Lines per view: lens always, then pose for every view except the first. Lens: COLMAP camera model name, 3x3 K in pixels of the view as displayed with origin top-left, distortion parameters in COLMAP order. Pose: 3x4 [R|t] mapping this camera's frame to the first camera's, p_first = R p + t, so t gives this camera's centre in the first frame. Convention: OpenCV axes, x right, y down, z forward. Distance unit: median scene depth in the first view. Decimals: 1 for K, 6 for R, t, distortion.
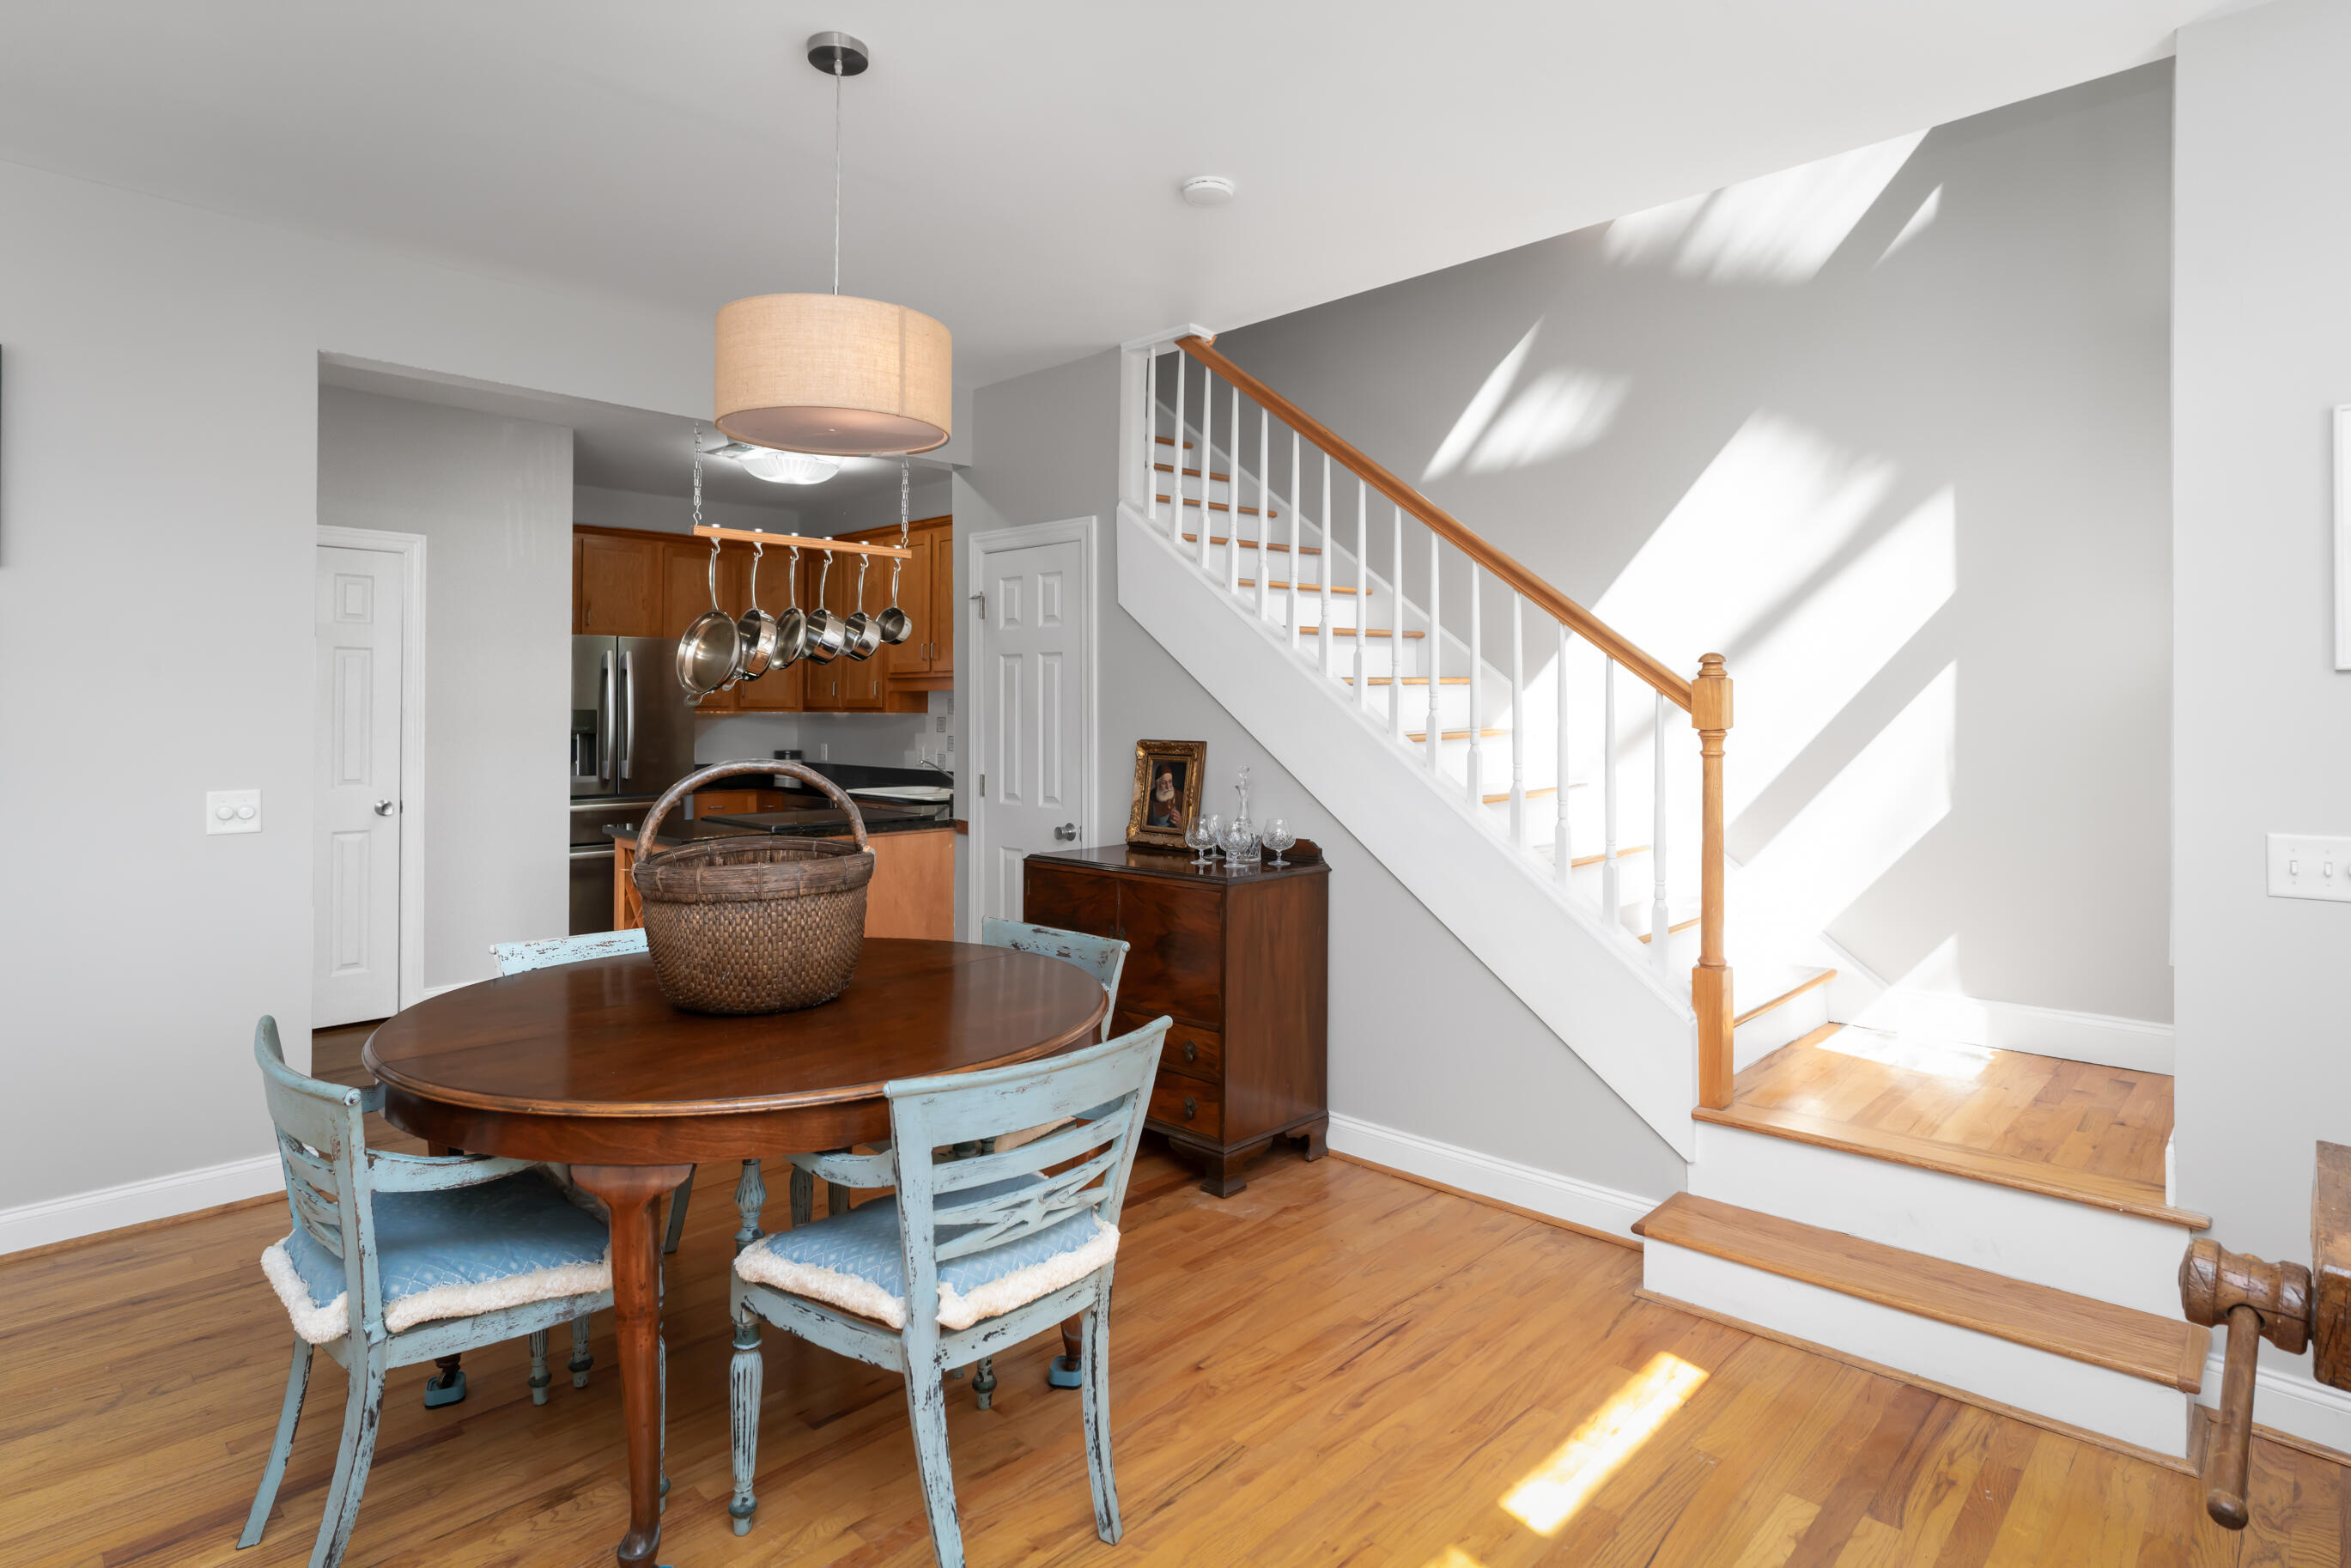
lens RADIAL K [[1228.7, 0, 1185.5], [0, 1228.7, 703.2], [0, 0, 1]] dist [-0.005289, 0.000428]
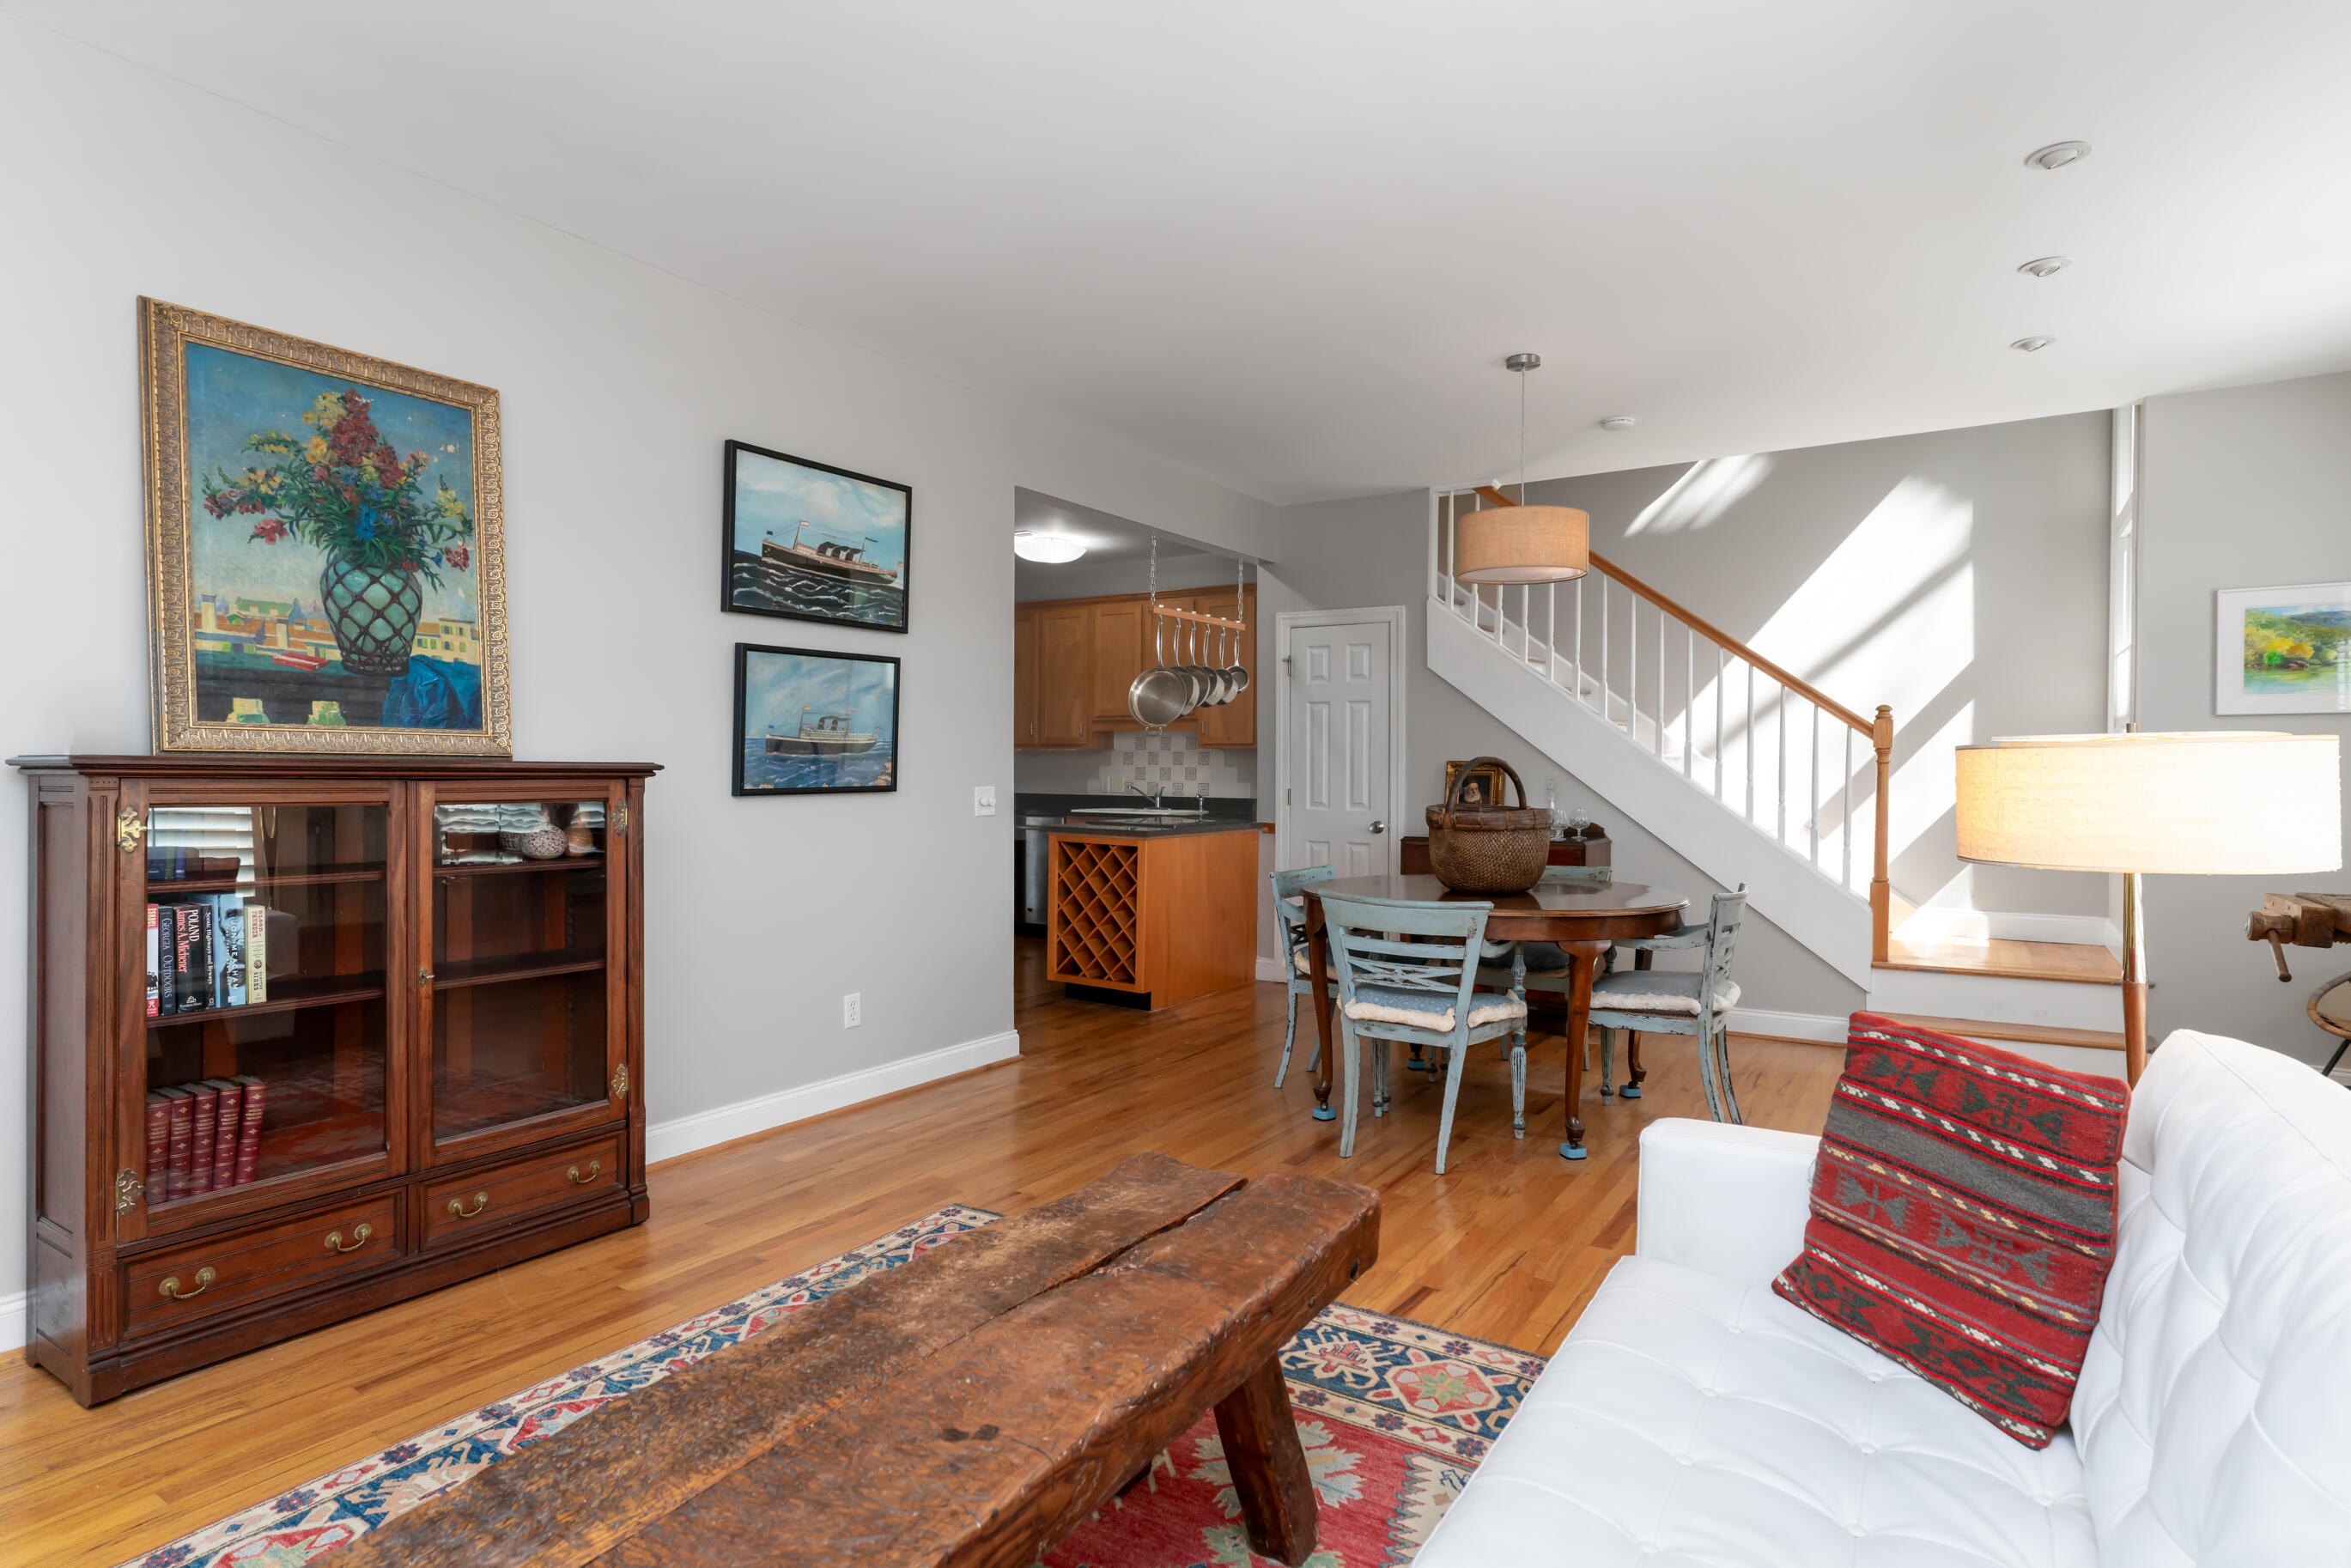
lens RADIAL K [[1228.7, 0, 1191.3], [0, 1228.7, 779.3], [0, 0, 1]] dist [-0.005289, 0.000428]
pose [[0.981197, -0.000107, 0.193010, -0.867547], [-0.003470, 0.999829, 0.018190, 0.036765], [-0.192978, -0.018518, 0.981028, -0.529055]]
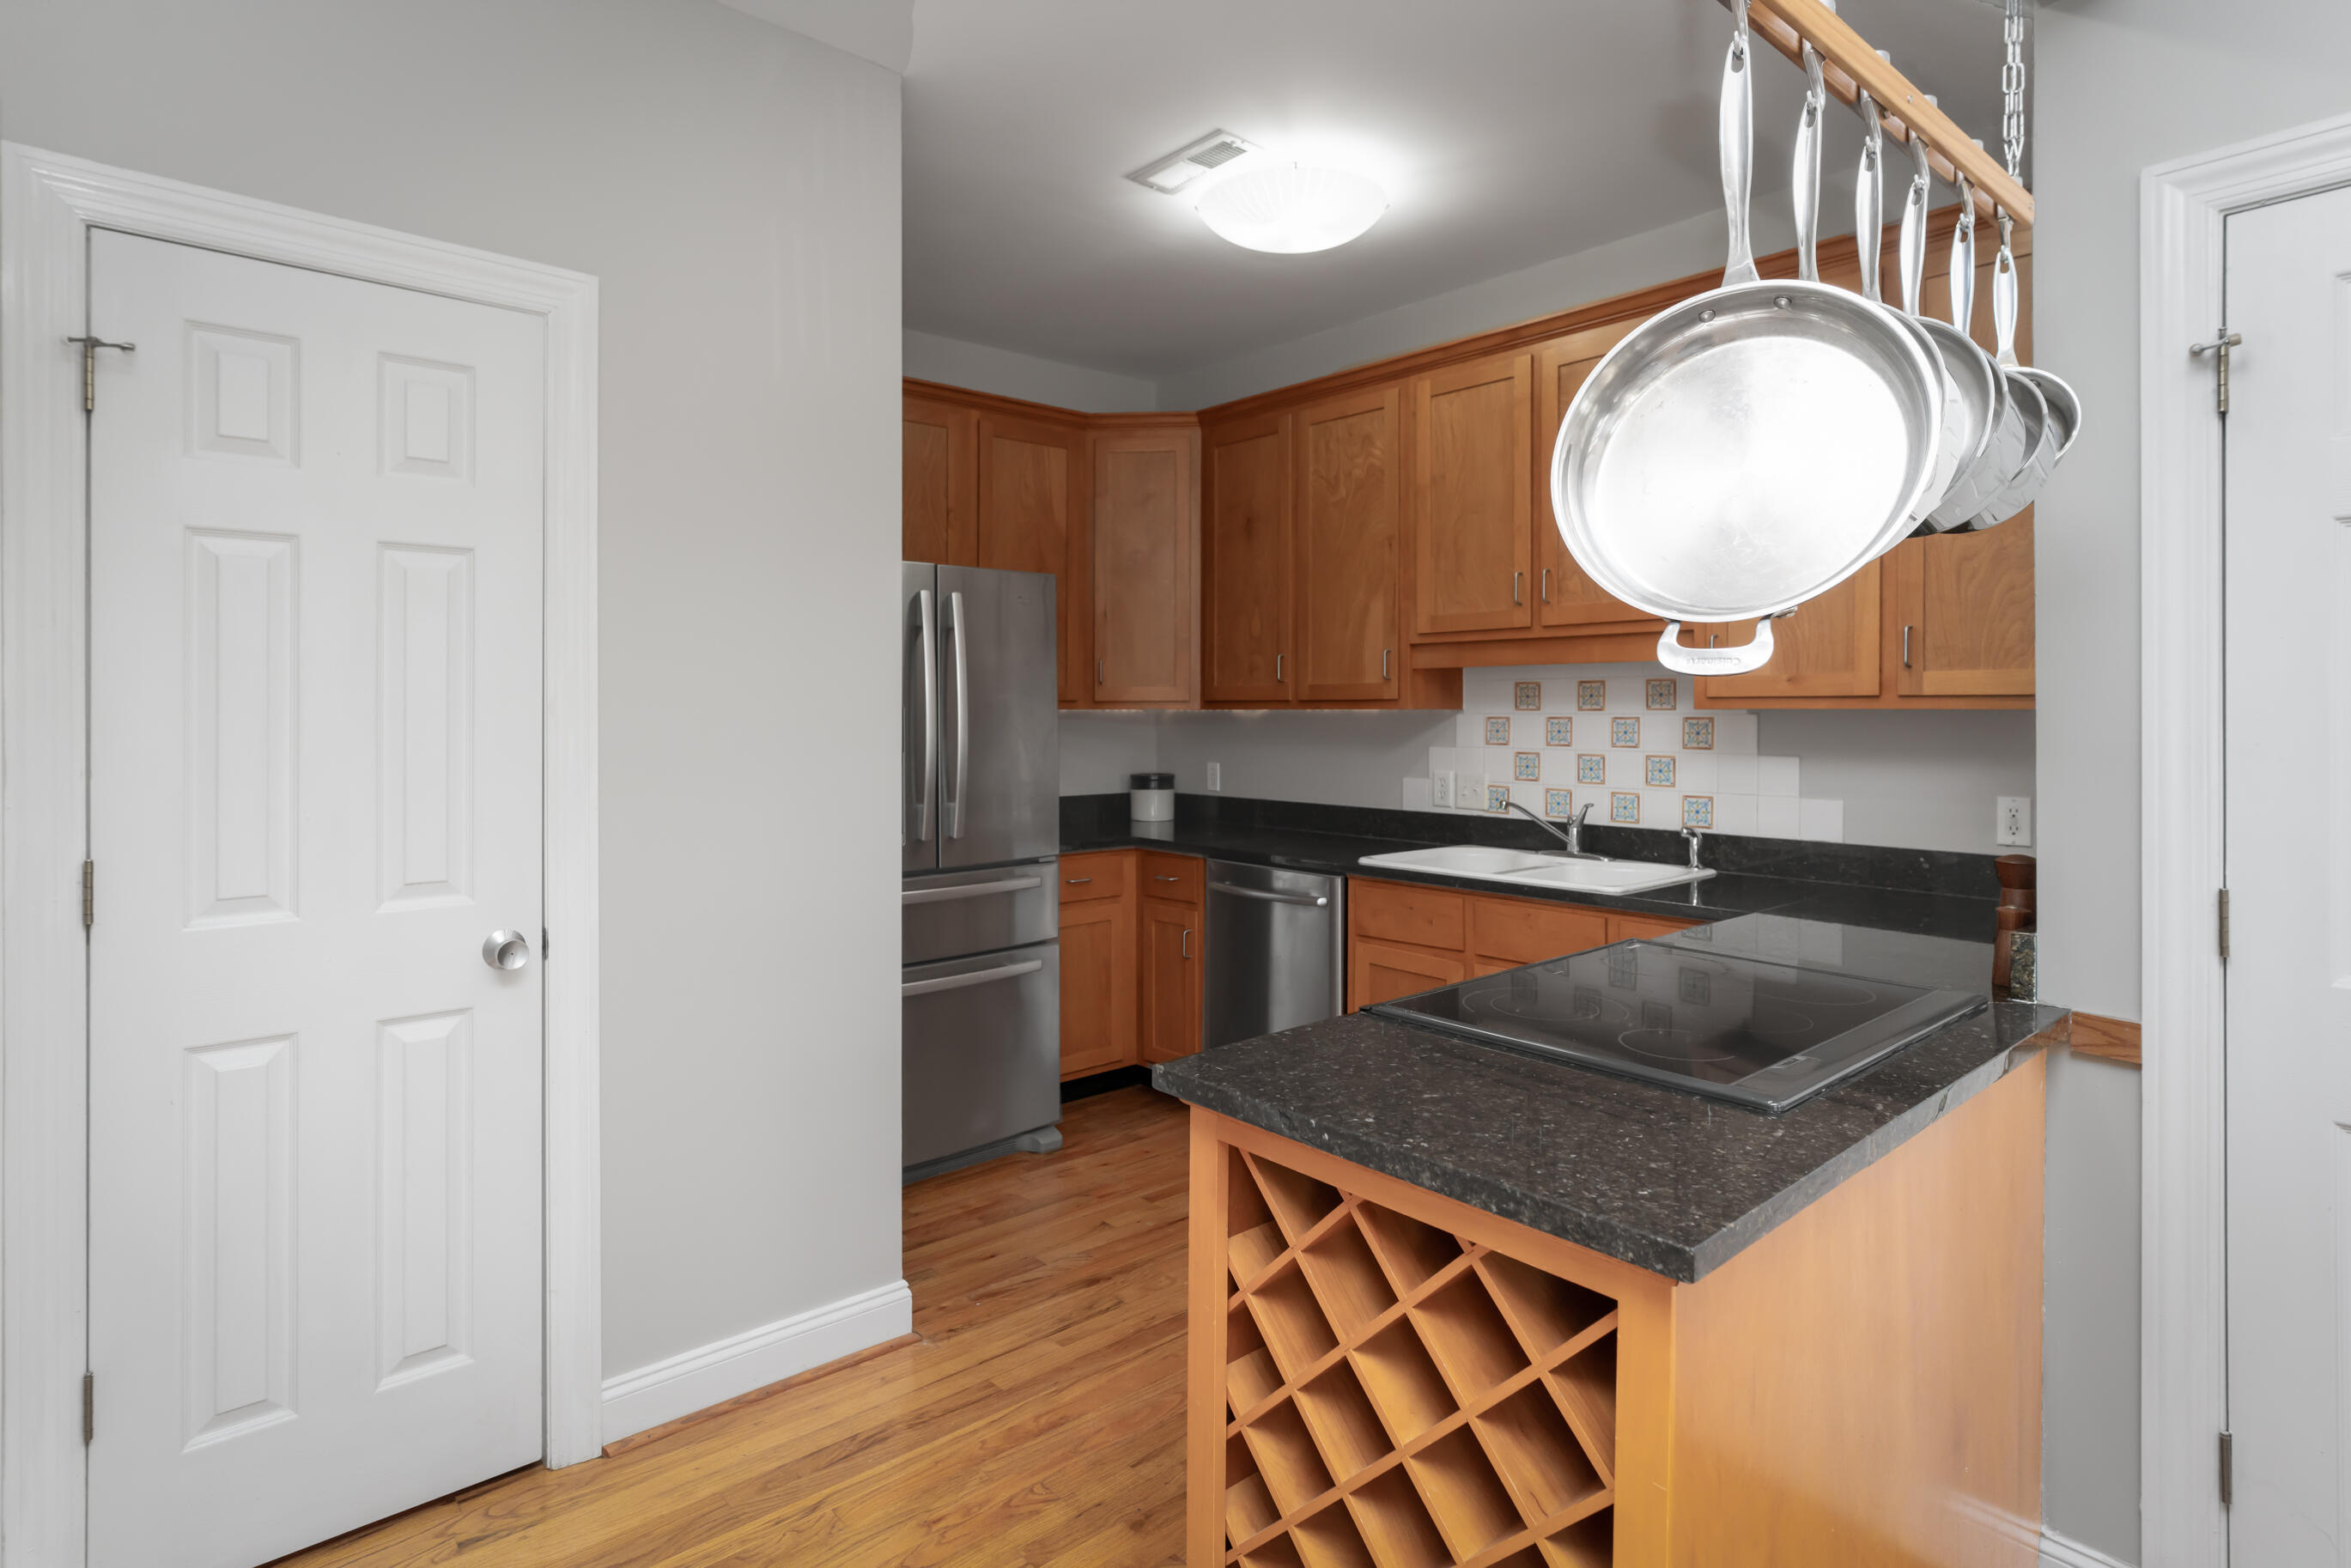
lens RADIAL K [[1228.7, 0, 1171.0], [0, 1228.7, 712.8], [0, 0, 1]] dist [-0.005289, 0.000428]
pose [[0.995341, -0.004729, -0.096304, -0.666947], [0.005660, 0.999940, 0.009394, 0.008911], [0.096253, -0.009896, 0.995308, 1.042543]]
